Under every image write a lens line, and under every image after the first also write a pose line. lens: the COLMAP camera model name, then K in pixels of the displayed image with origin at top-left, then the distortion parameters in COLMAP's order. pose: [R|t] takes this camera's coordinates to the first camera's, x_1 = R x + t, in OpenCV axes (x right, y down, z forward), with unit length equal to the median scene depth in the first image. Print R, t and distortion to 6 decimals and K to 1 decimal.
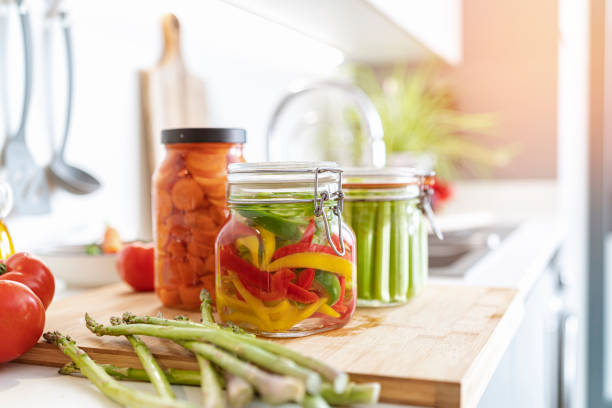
lens RADIAL K [[750.6, 0, 306.0], [0, 750.6, 204.0], [0, 0, 1]] dist [-0.011255, -0.015517]
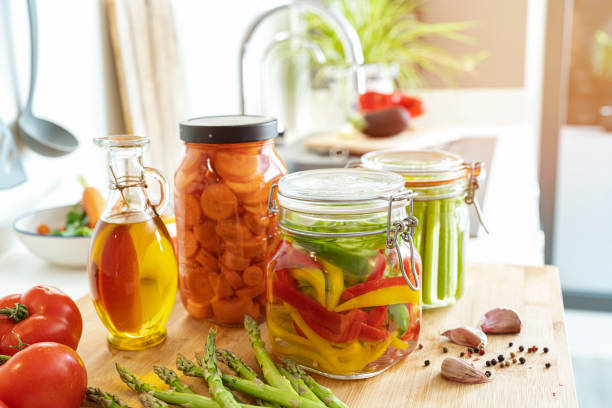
lens RADIAL K [[750.6, 0, 306.0], [0, 750.6, 204.0], [0, 0, 1]] dist [-0.011255, -0.015517]
pose [[0.994145, -0.034609, 0.102365, -0.147309], [0.016281, 0.984482, 0.174728, -0.164048], [-0.106824, -0.172038, 0.979281, 0.121803]]
